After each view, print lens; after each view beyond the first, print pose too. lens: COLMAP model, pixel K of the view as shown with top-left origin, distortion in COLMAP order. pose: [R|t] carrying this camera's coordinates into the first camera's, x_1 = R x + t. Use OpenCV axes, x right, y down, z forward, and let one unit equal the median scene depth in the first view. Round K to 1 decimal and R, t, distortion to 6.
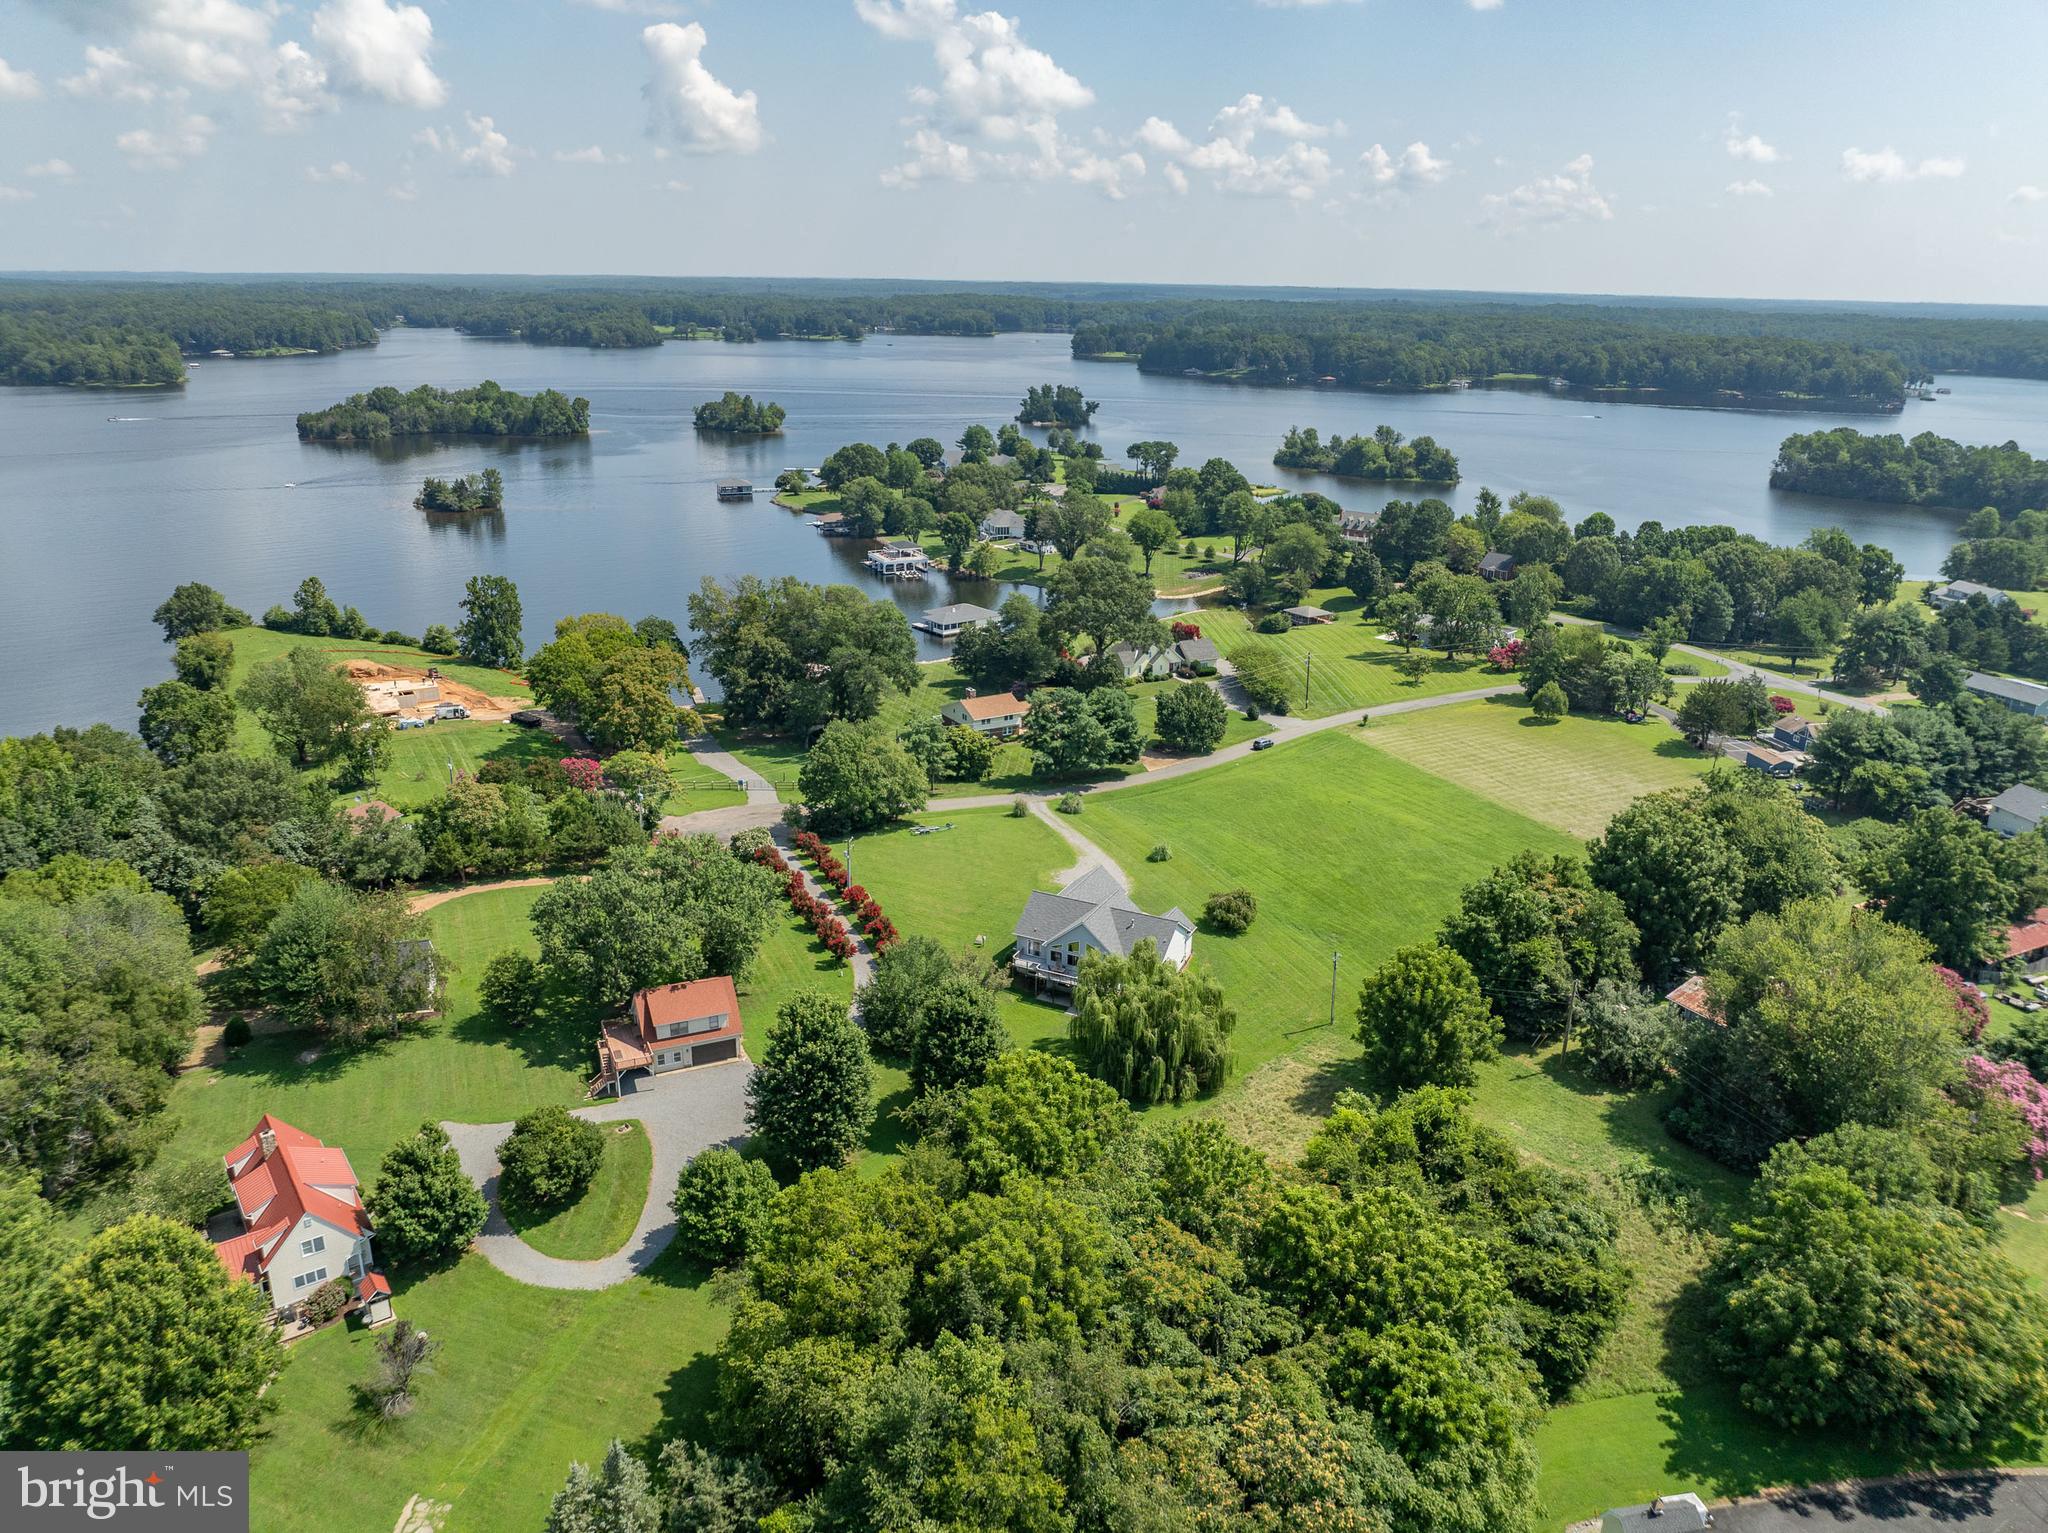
lens RADIAL K [[1441.5, 0, 1040.5], [0, 1441.5, 744.6], [0, 0, 1]] dist [-0.043239, 0.015486]
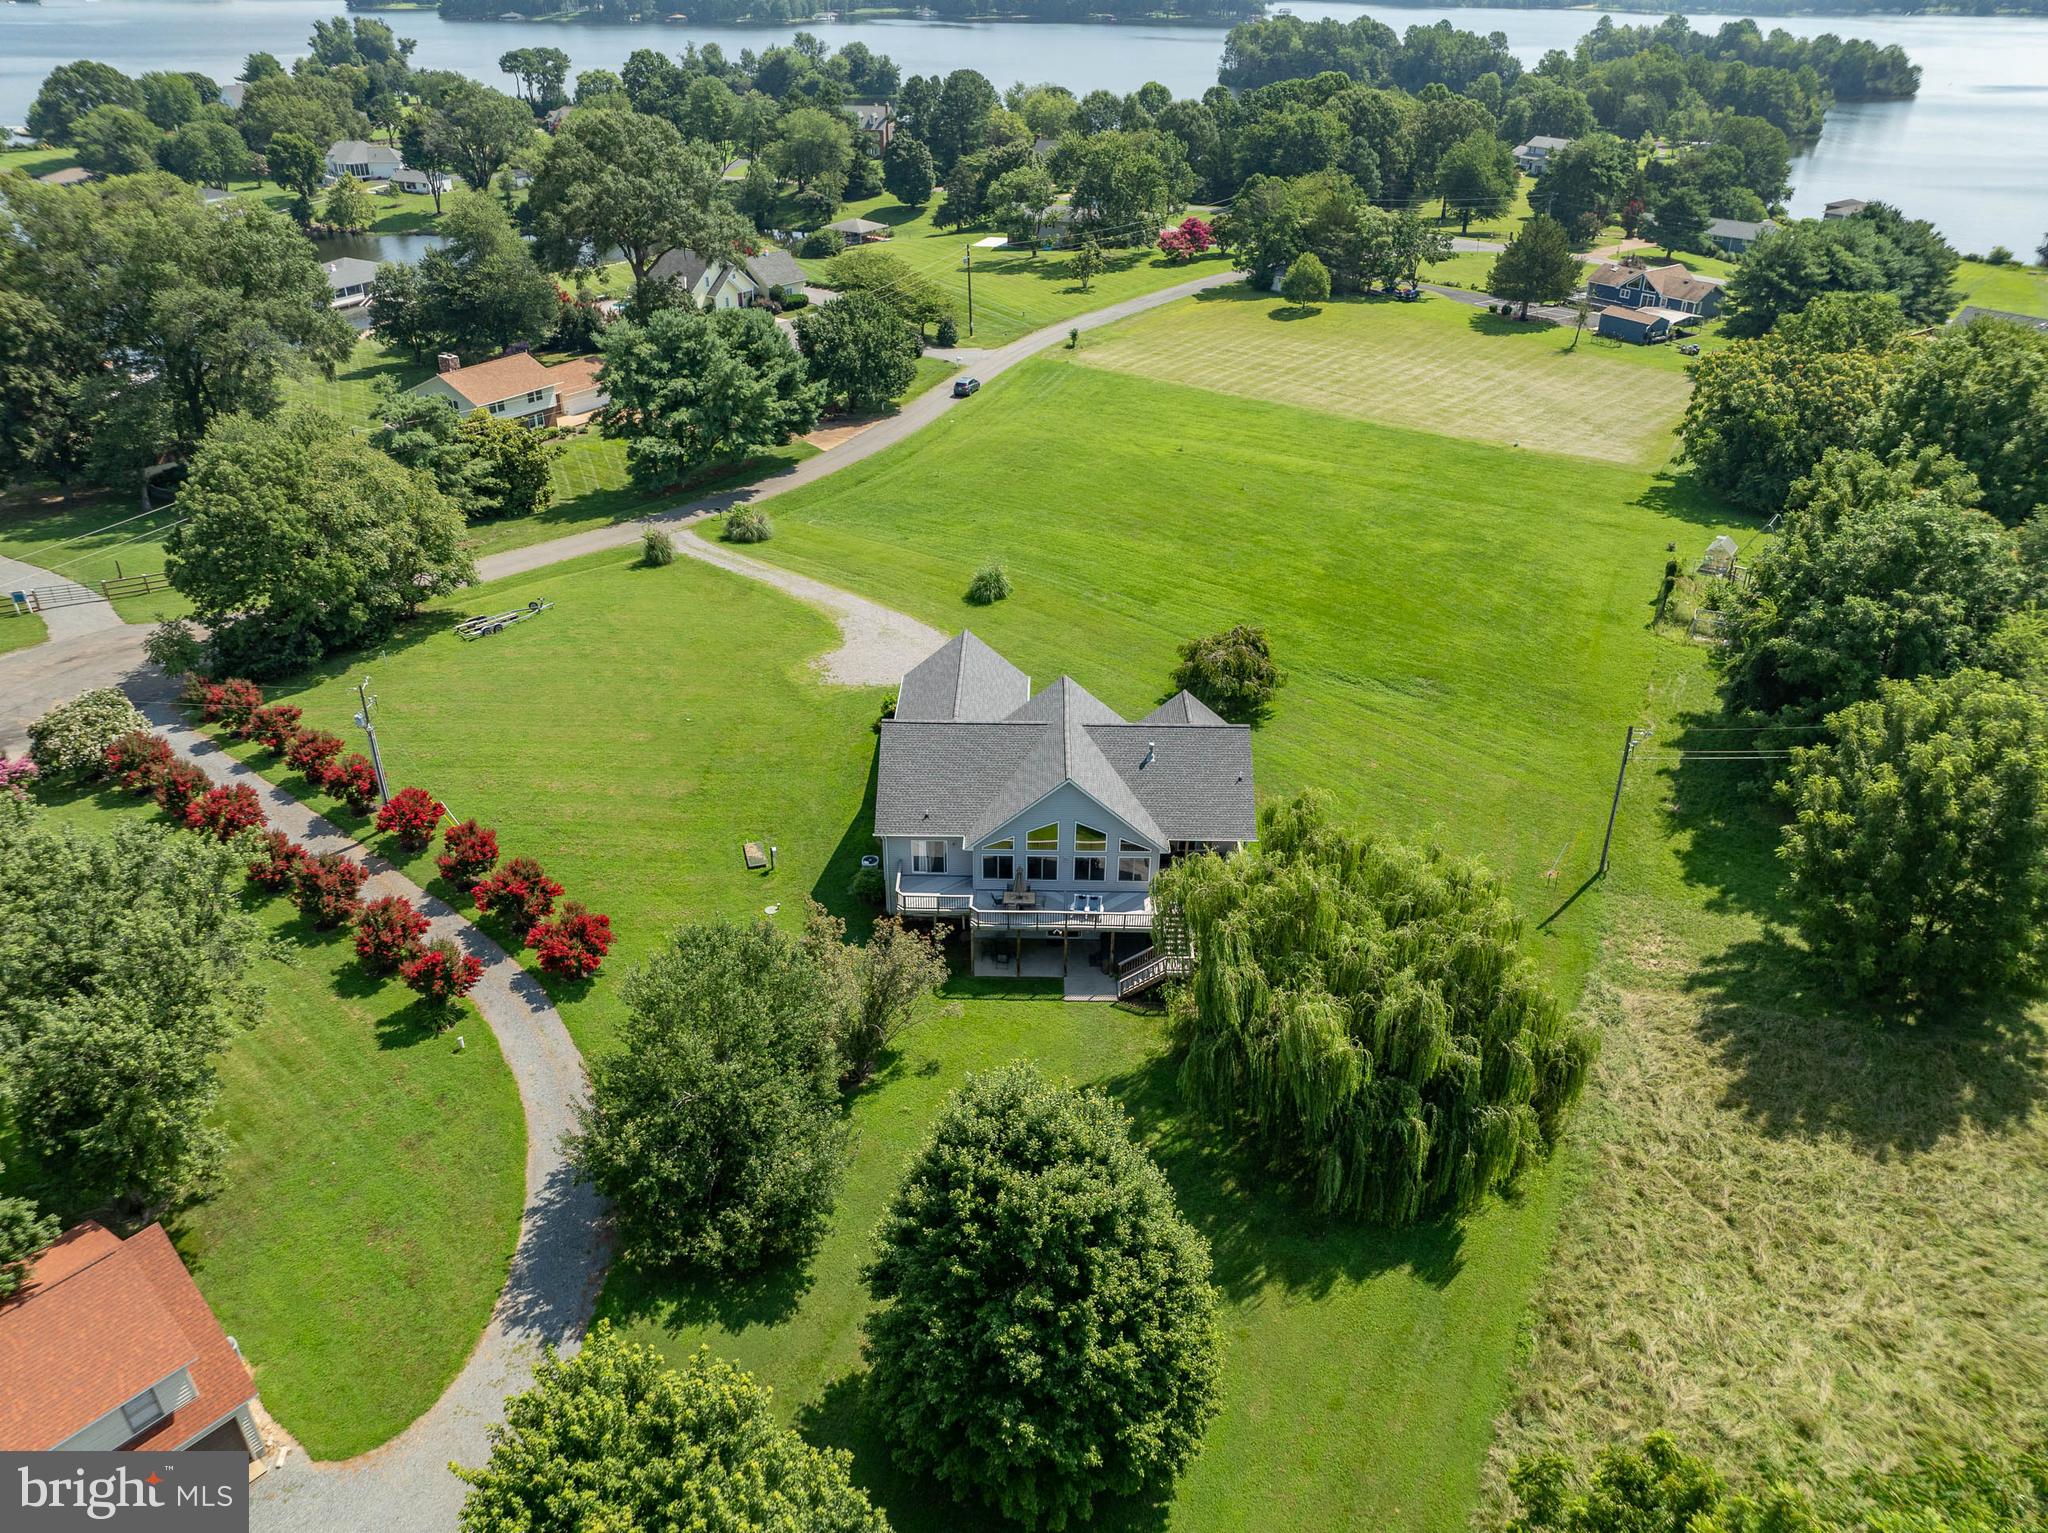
lens RADIAL K [[1441.5, 0, 1029.2], [0, 1441.5, 756.7], [0, 0, 1]] dist [-0.043239, 0.015486]
pose [[0.905474, -0.216565, 0.364988, -0.101200], [0.136827, 0.963049, 0.231978, 0.016520], [-0.401740, -0.160110, 0.901649, 0.499293]]
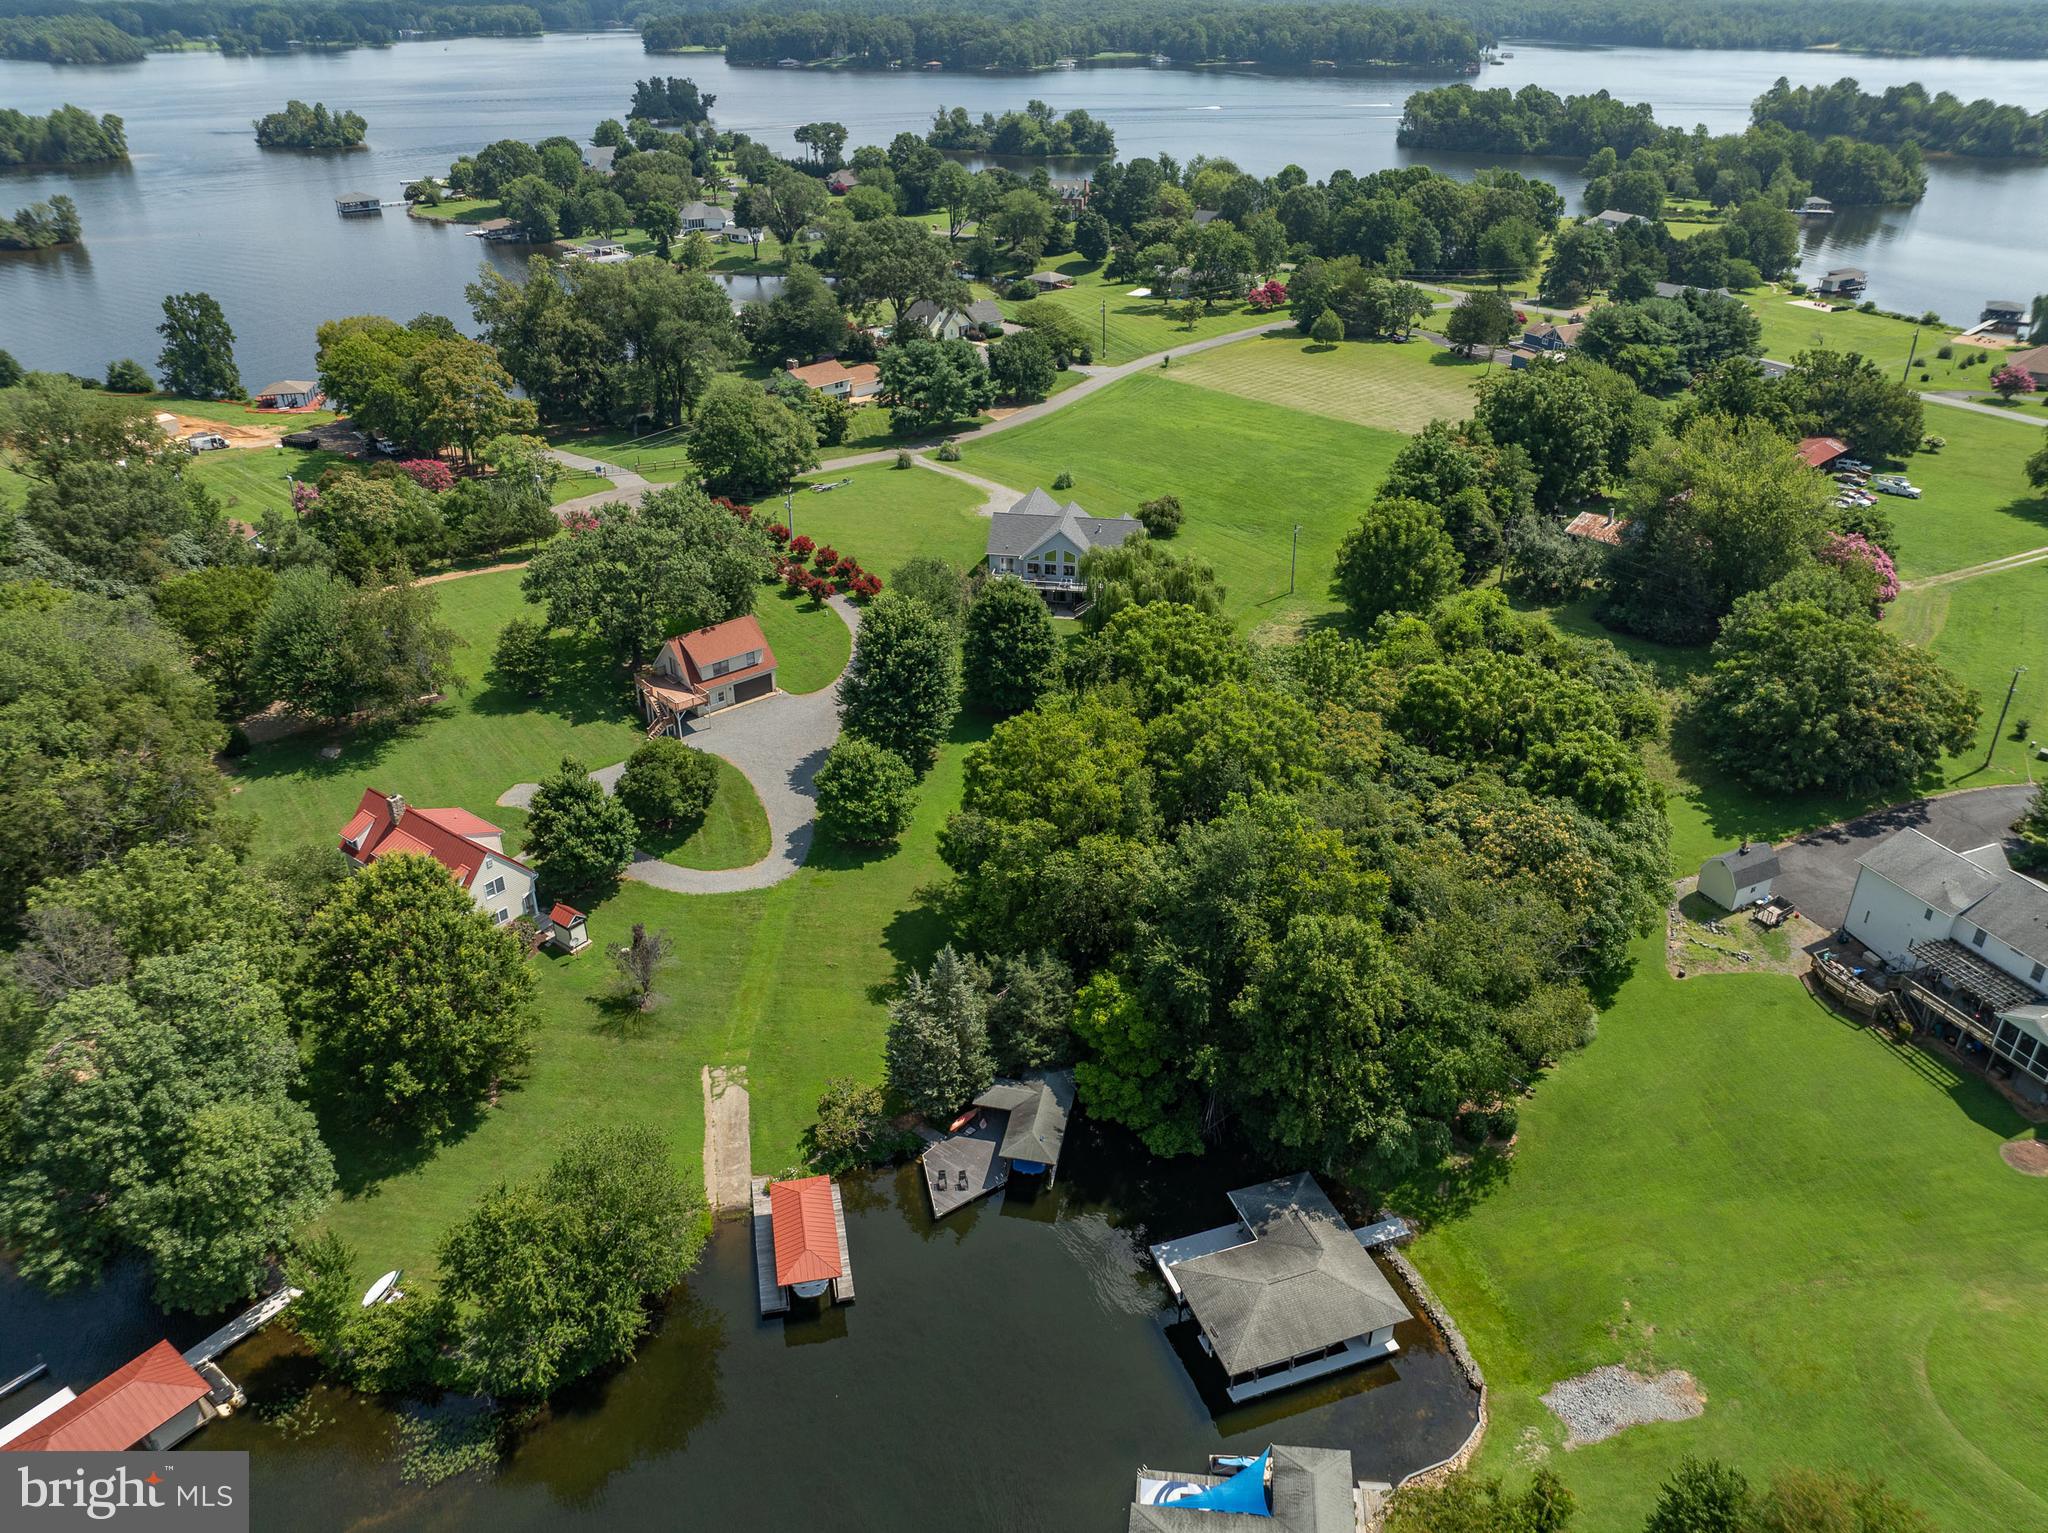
lens RADIAL K [[1441.5, 0, 1037.4], [0, 1441.5, 780.3], [0, 0, 1]] dist [-0.043239, 0.015486]
pose [[0.958984, -0.154075, 0.237930, -0.208894], [0.102149, 0.970822, 0.216956, 0.056066], [-0.264415, -0.183753, 0.946741, -0.022887]]
